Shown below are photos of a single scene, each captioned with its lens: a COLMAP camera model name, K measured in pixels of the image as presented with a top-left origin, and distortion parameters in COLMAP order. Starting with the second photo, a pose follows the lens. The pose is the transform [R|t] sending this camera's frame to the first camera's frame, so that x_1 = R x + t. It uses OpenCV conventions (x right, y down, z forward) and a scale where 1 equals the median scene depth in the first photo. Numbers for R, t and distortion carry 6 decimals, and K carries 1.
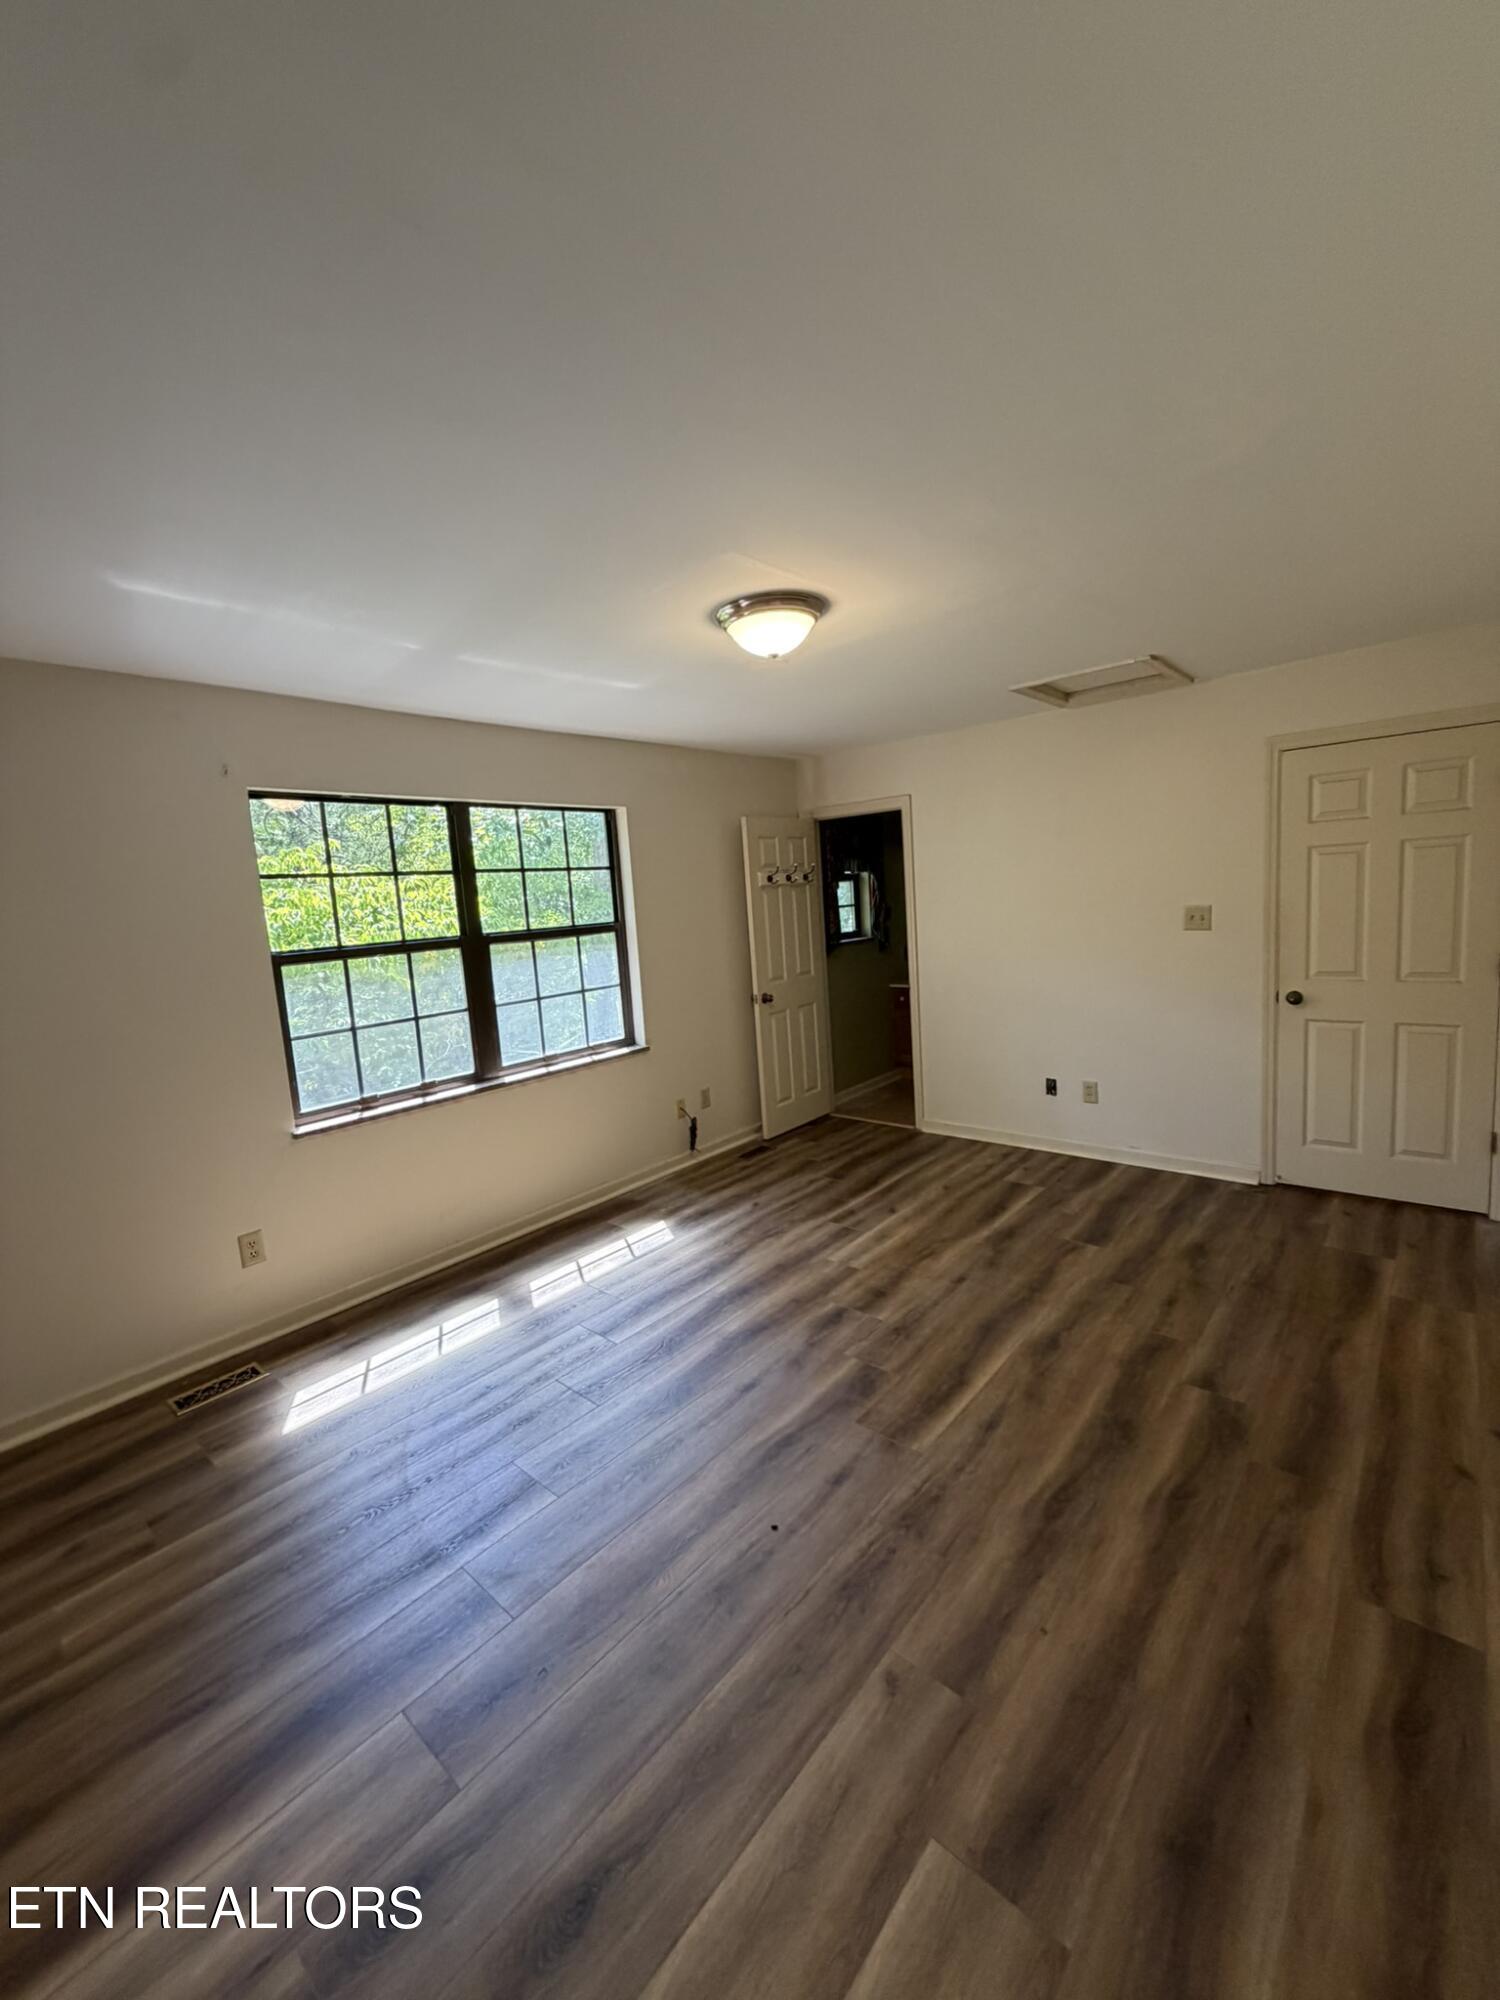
lens RADIAL K [[801.0, 0, 751.6], [0, 801.0, 992.6], [0, 0, 1]] dist [-0.001277, 0.000326]
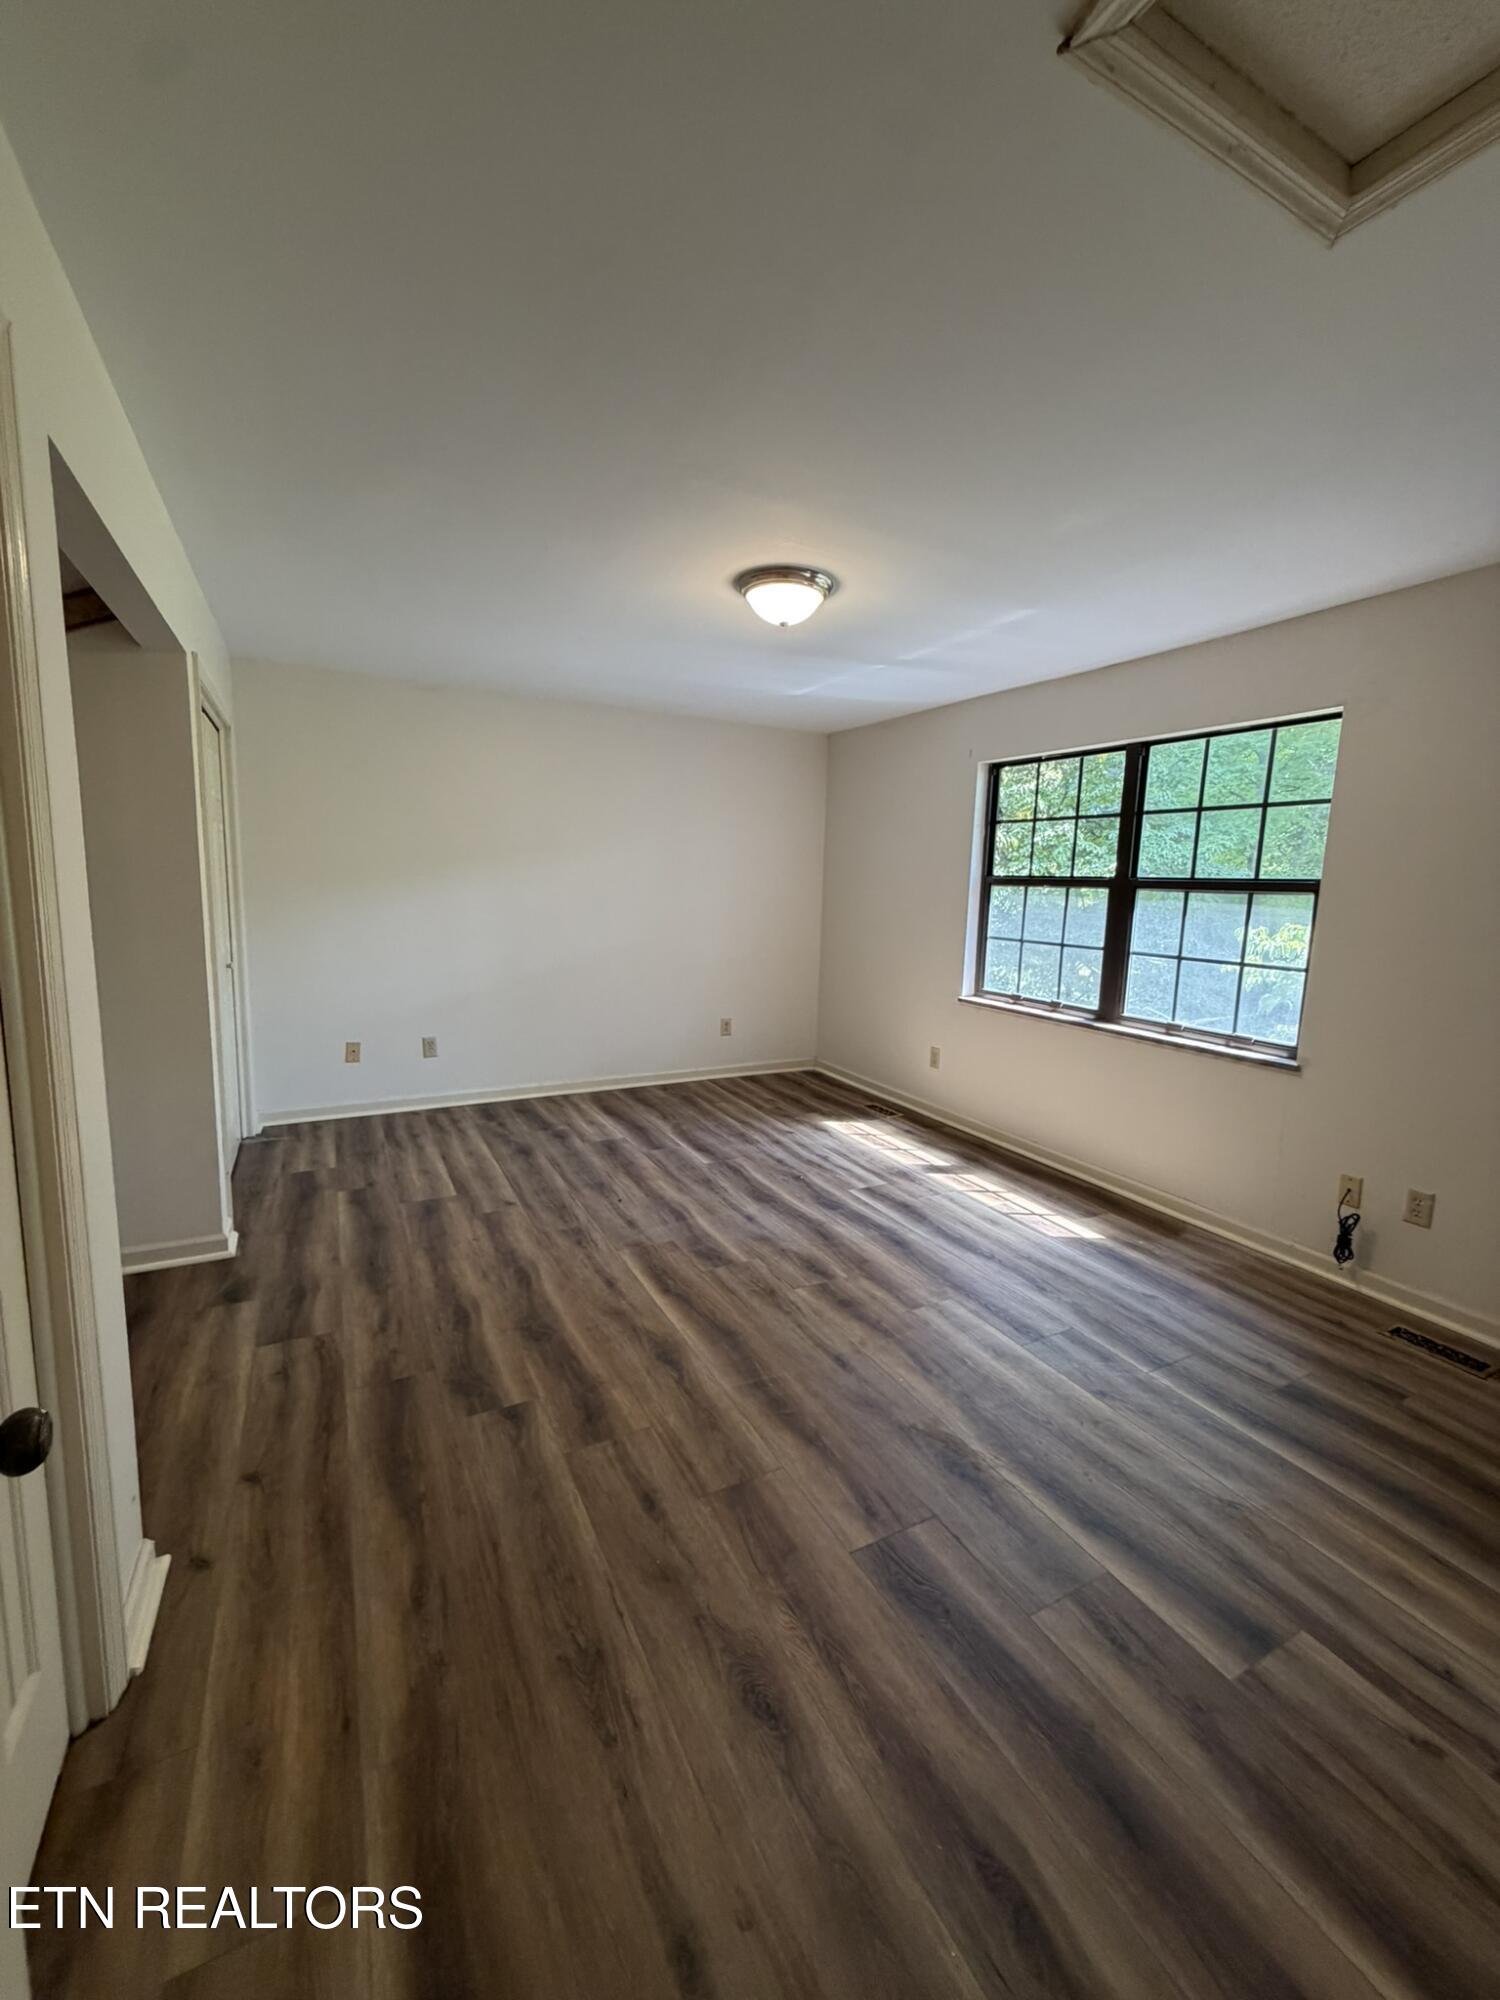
lens RADIAL K [[801.0, 0, 751.6], [0, 801.0, 992.6], [0, 0, 1]] dist [-0.001277, 0.000326]
pose [[-0.355147, 0.184913, -0.916339, 0.933953], [-0.121022, 0.962897, 0.241213, -0.145306], [0.926943, 0.196564, -0.319591, 1.123623]]
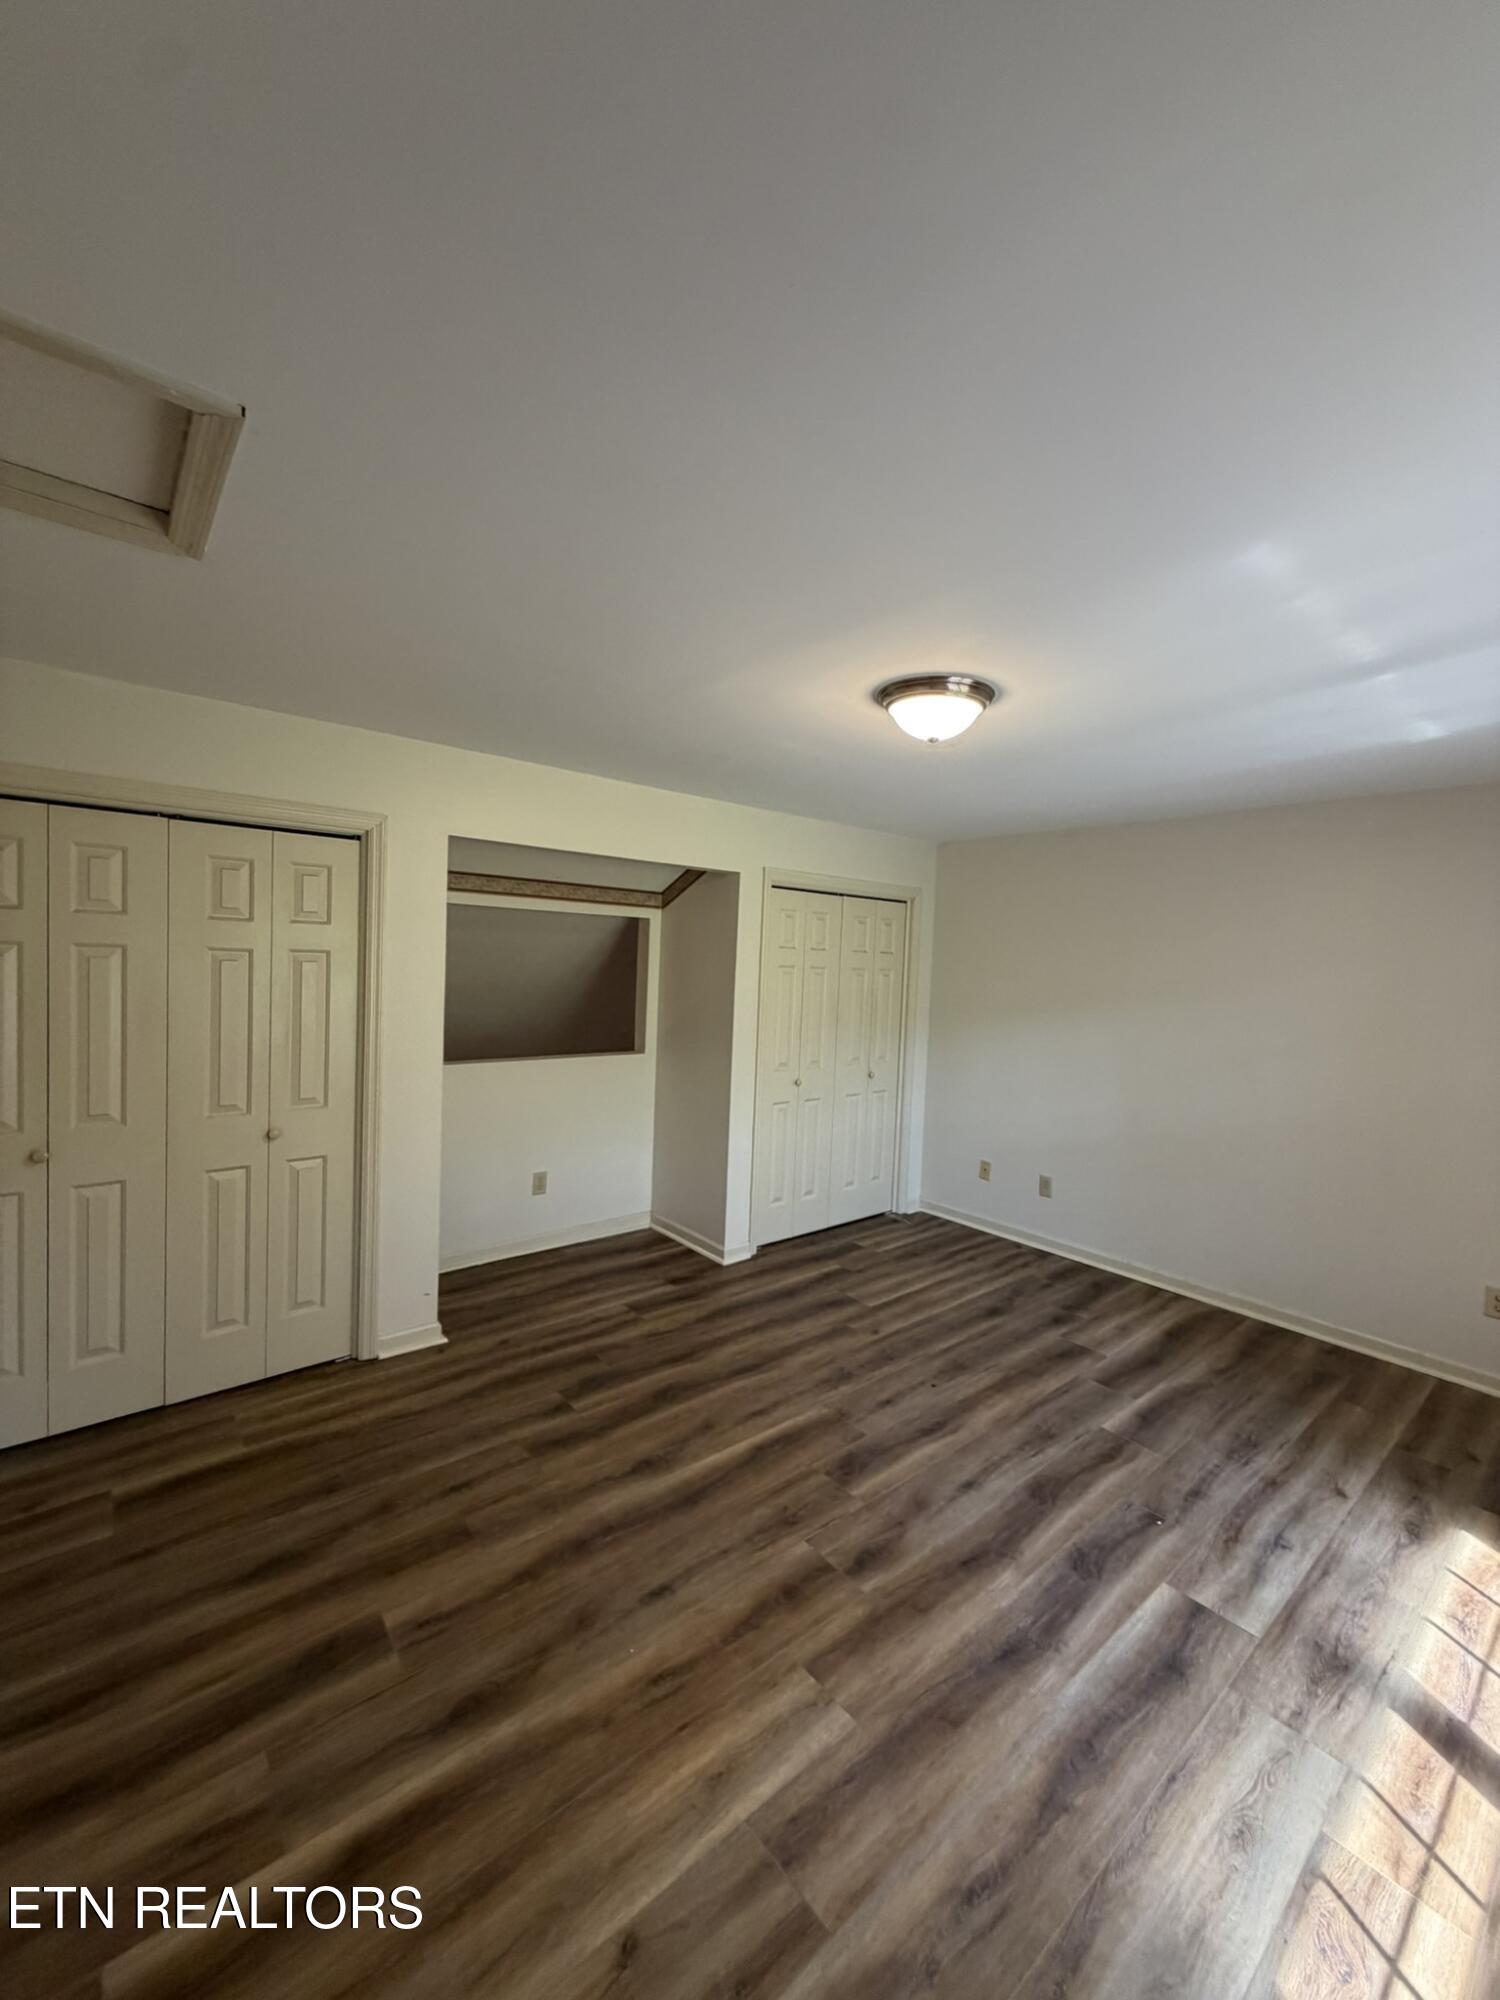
lens RADIAL K [[801.0, 0, 751.6], [0, 801.0, 992.6], [0, 0, 1]] dist [-0.001277, 0.000326]
pose [[-0.988165, 0.021596, 0.151864, 0.080599], [0.045259, 0.987012, 0.154142, -0.220072], [-0.146563, 0.159191, -0.976308, 1.583943]]
